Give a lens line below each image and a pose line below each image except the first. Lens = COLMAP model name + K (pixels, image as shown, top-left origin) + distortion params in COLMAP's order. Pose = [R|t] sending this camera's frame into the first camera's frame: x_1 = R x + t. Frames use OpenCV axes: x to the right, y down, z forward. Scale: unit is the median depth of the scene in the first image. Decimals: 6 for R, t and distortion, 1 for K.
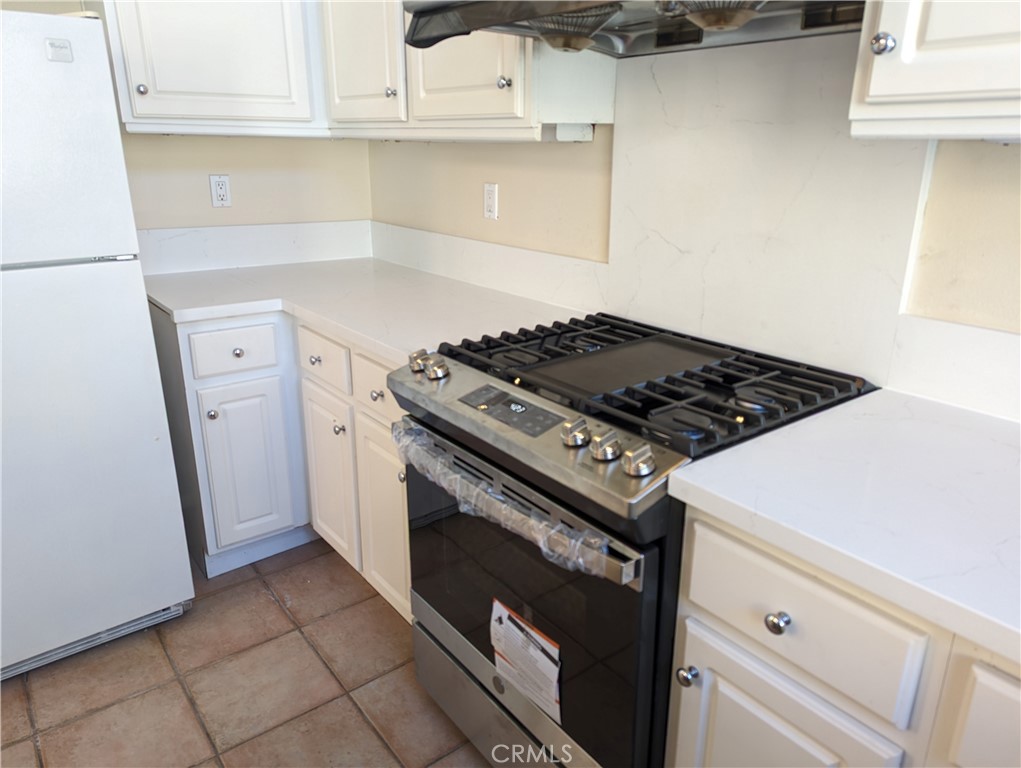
lens RADIAL K [[715.4, 0, 510.5], [0, 715.4, 384.0], [0, 0, 1]] dist [0.123871, -0.145012]
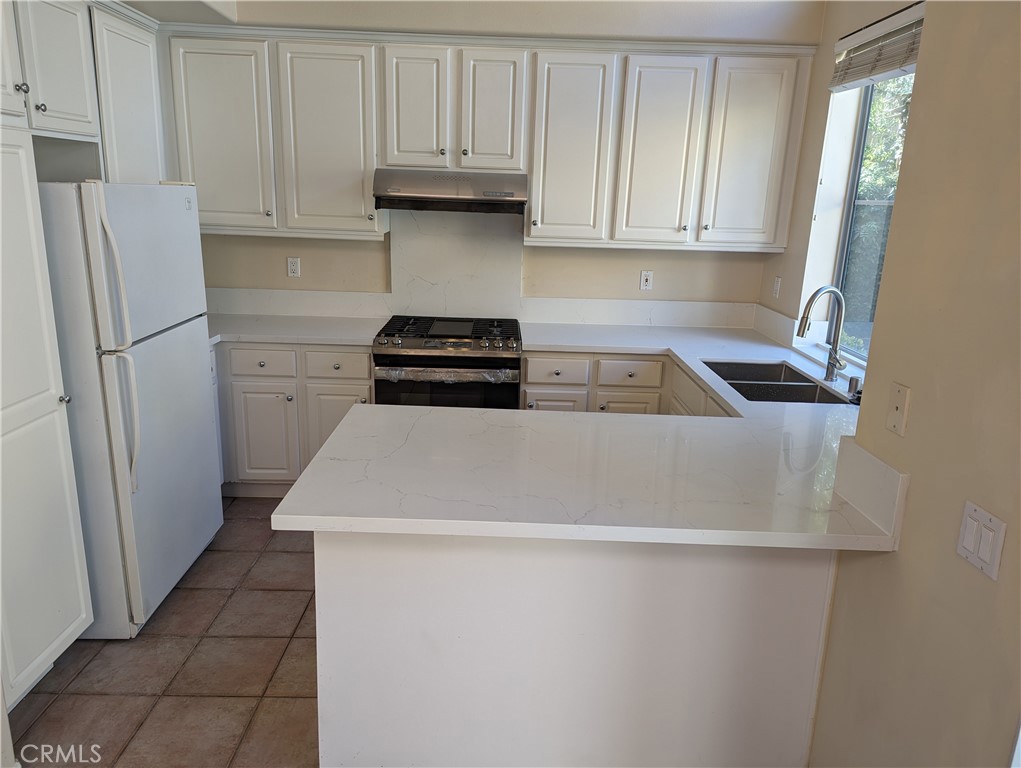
lens RADIAL K [[715.4, 0, 510.5], [0, 715.4, 384.0], [0, 0, 1]] dist [0.123871, -0.145012]
pose [[0.589612, -0.189929, 0.785038, -1.596680], [0.229907, 0.971217, 0.062298, 0.053000], [-0.774274, 0.143754, 0.616307, -0.652106]]
